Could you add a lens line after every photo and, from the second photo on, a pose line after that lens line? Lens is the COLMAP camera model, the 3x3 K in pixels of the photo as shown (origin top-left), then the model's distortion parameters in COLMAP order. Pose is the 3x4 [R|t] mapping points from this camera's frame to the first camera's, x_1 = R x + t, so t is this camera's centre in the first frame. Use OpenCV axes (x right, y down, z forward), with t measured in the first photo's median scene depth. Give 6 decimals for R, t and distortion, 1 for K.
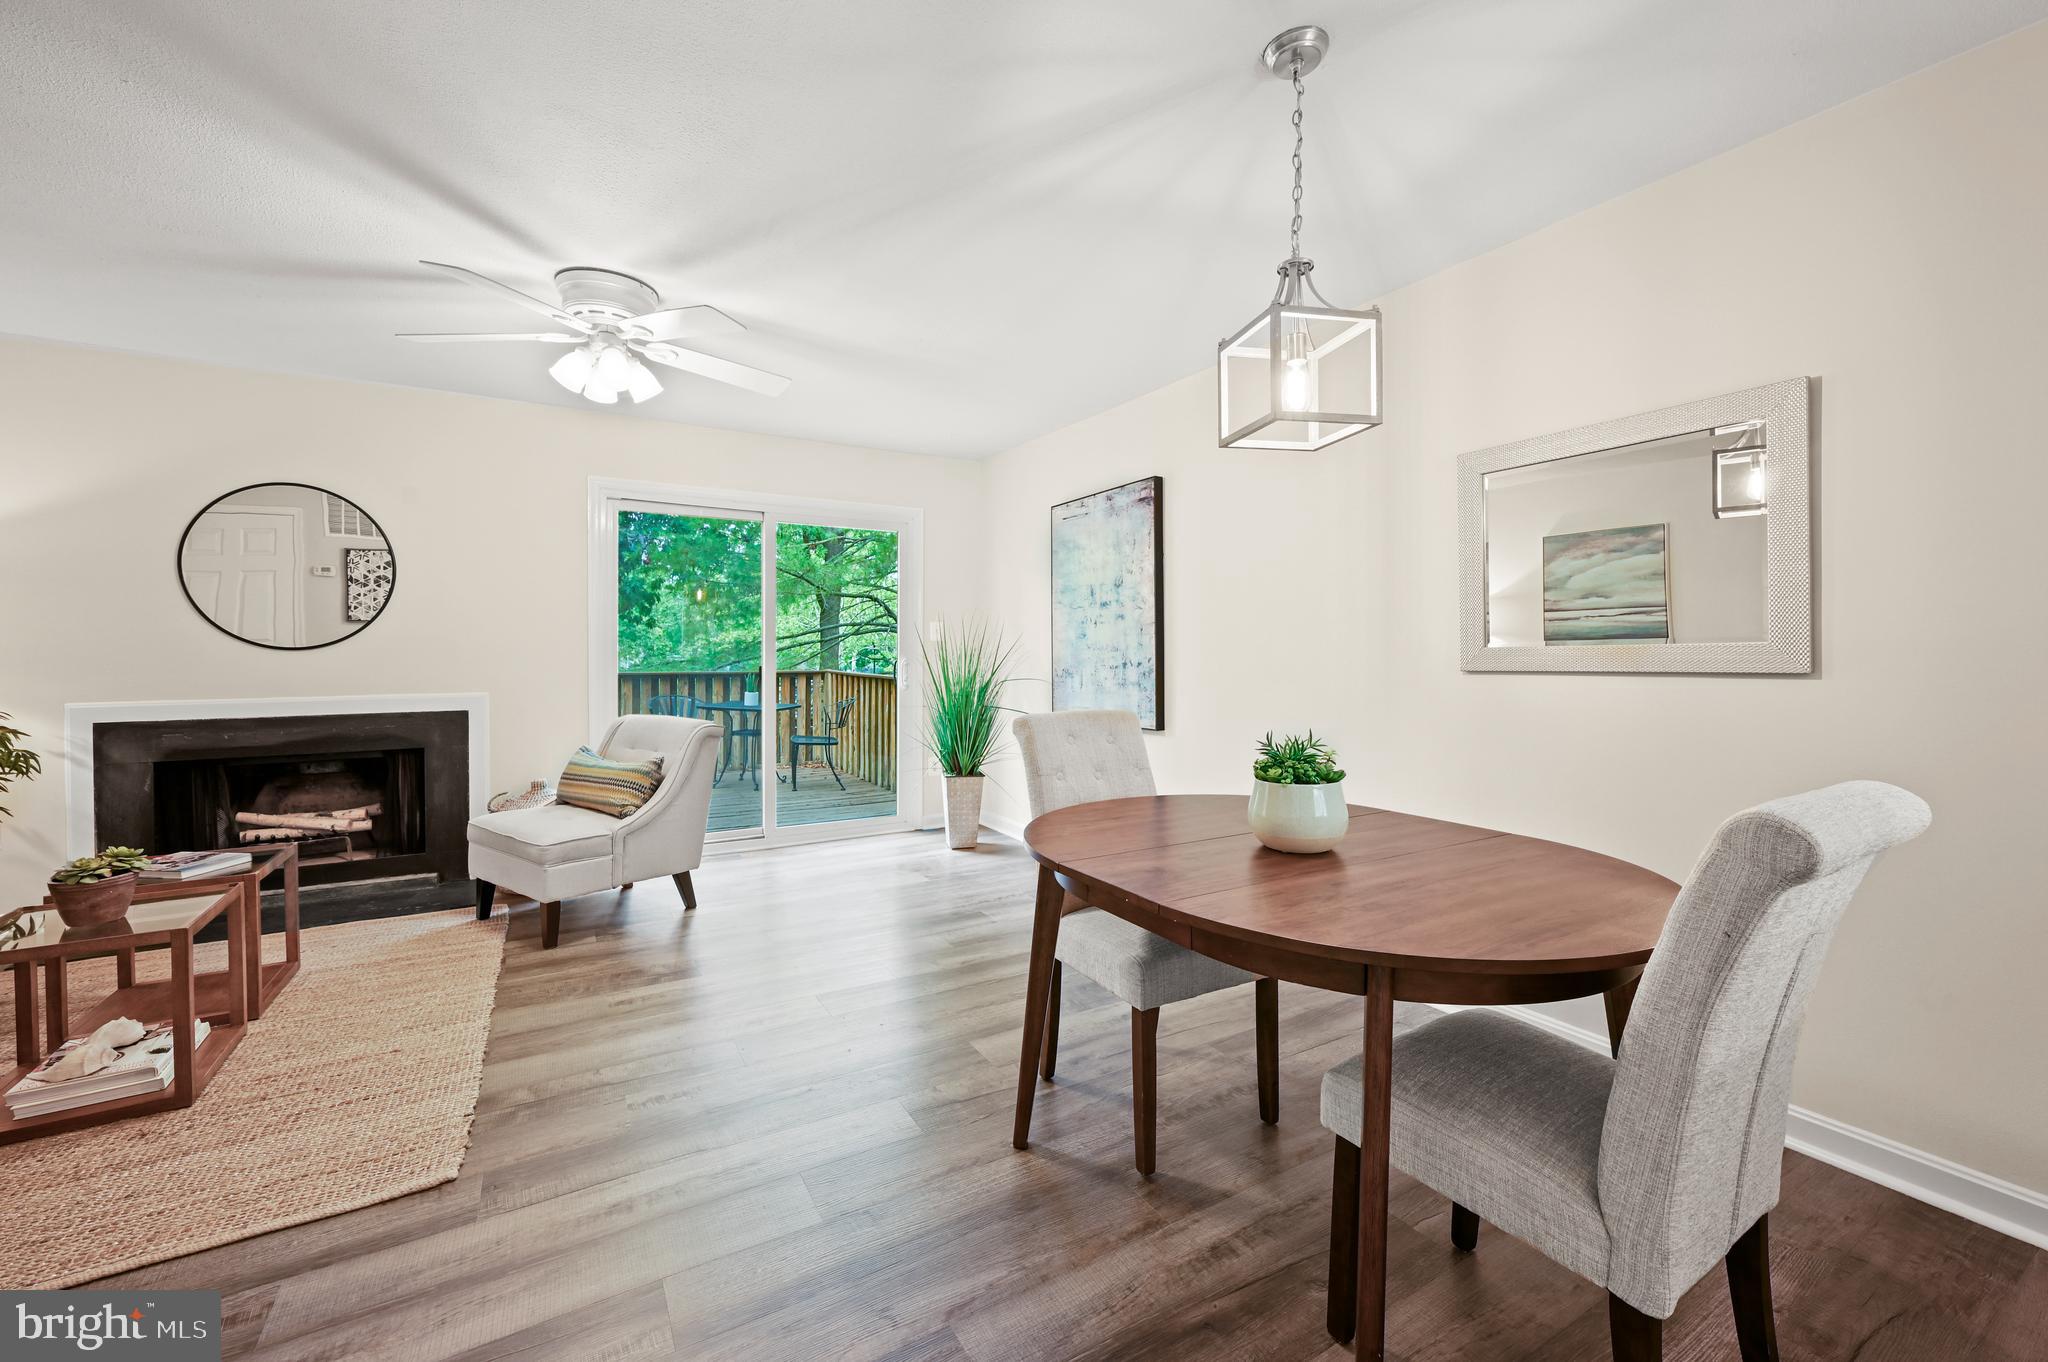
lens RADIAL K [[827.8, 0, 1026.5], [0, 827.8, 647.8], [0, 0, 1]] dist [0.001319, 0.000036]
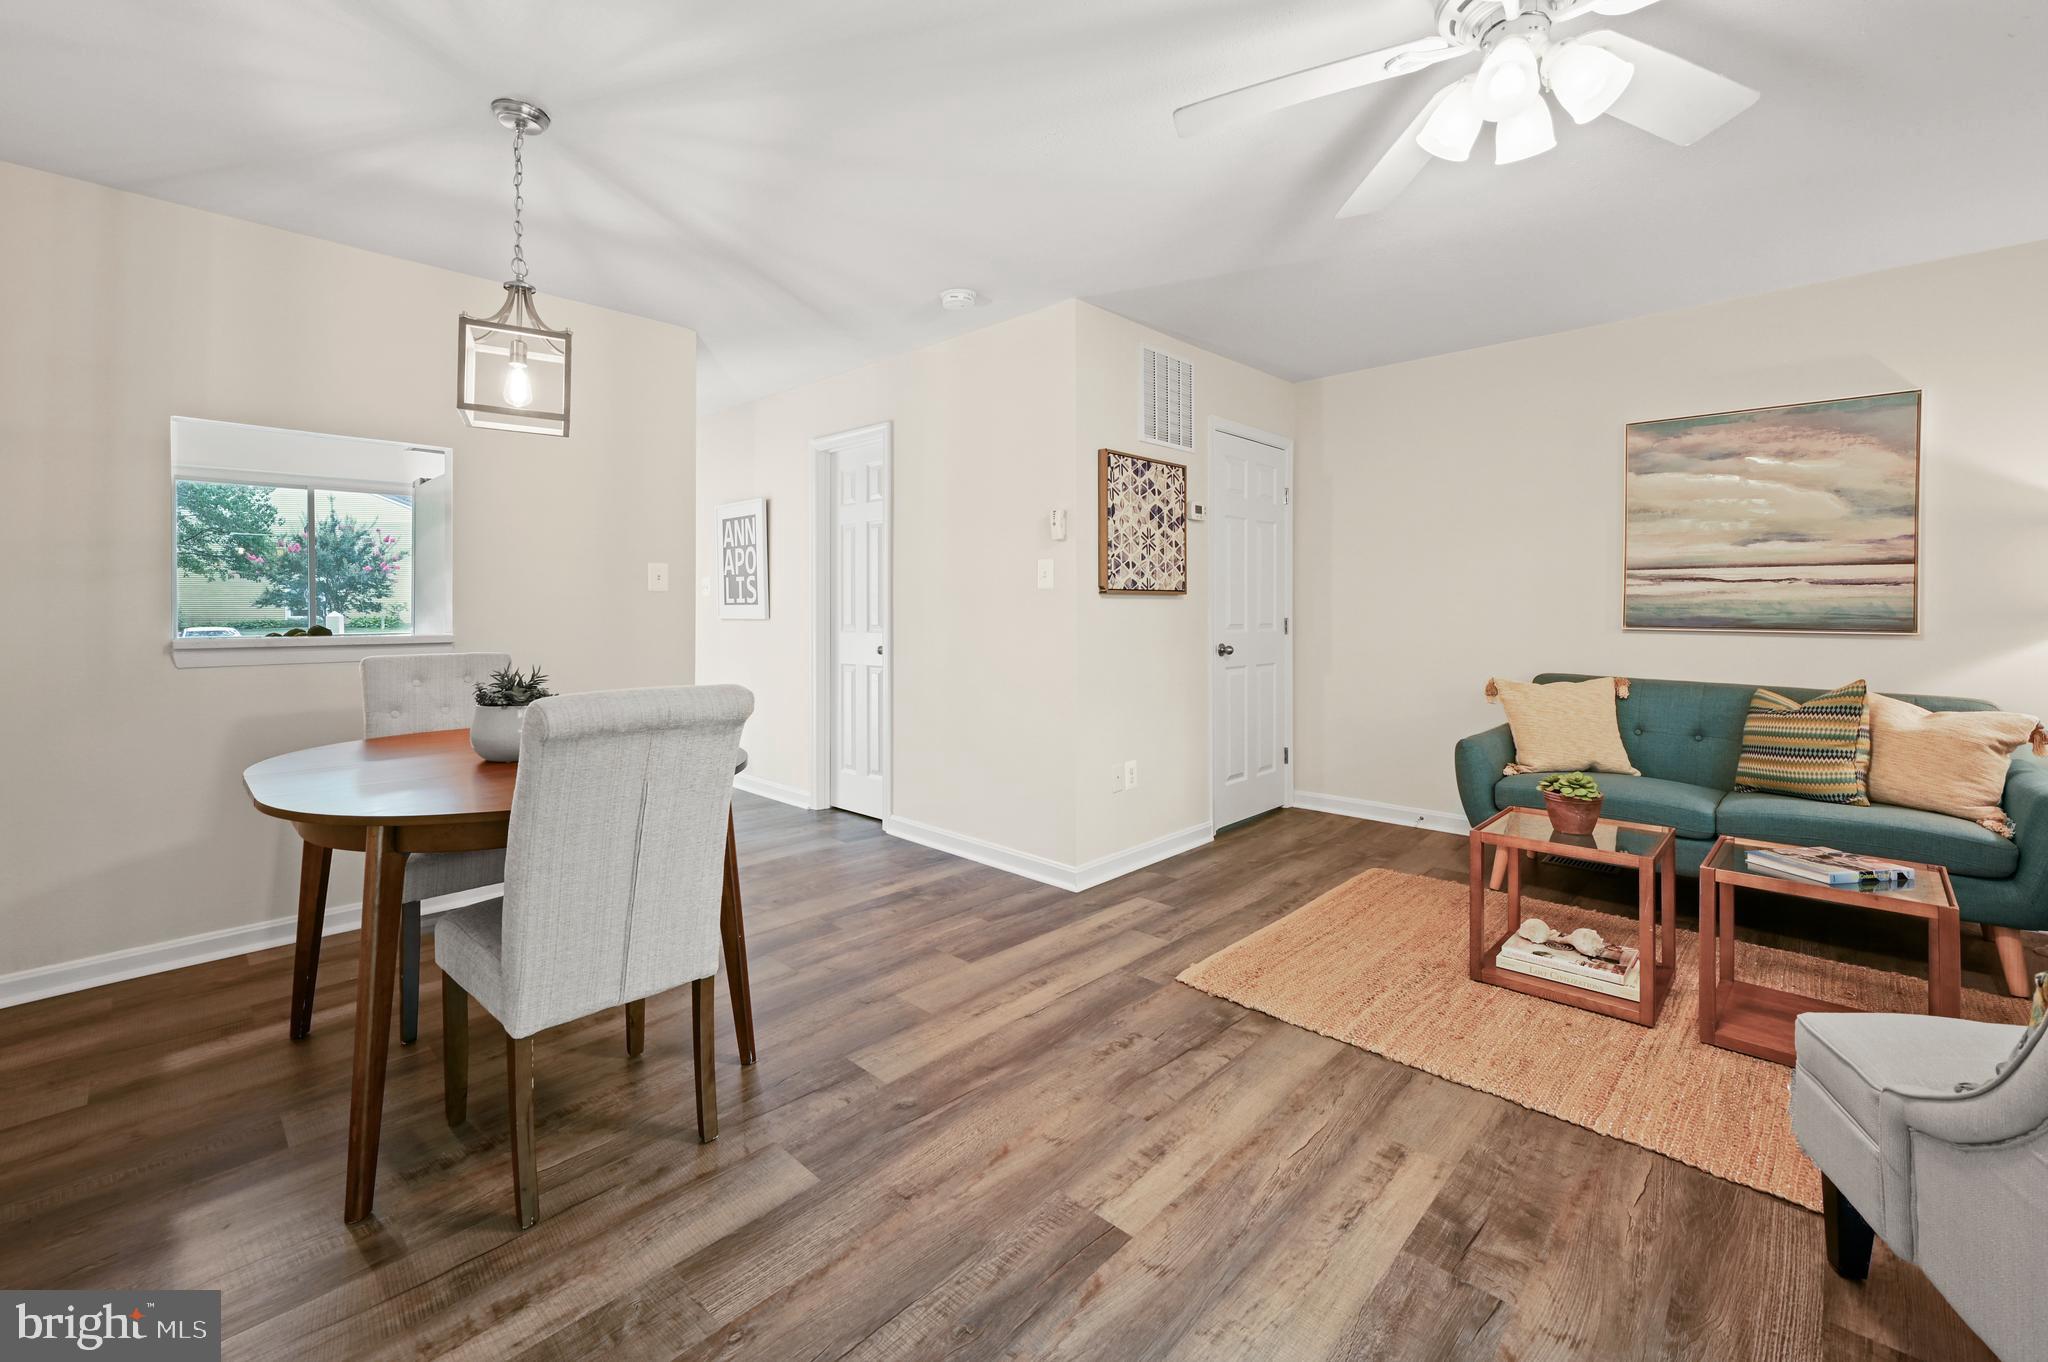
lens RADIAL K [[846.2, 0, 1031.8], [0, 846.2, 619.2], [0, 0, 1]] dist [0.000293, 0.000483]
pose [[-0.960209, 0.002903, -0.279269, -0.027598], [-0.000237, 0.999937, 0.011206, 0.007959], [0.279284, 0.010826, -0.960148, 1.063135]]
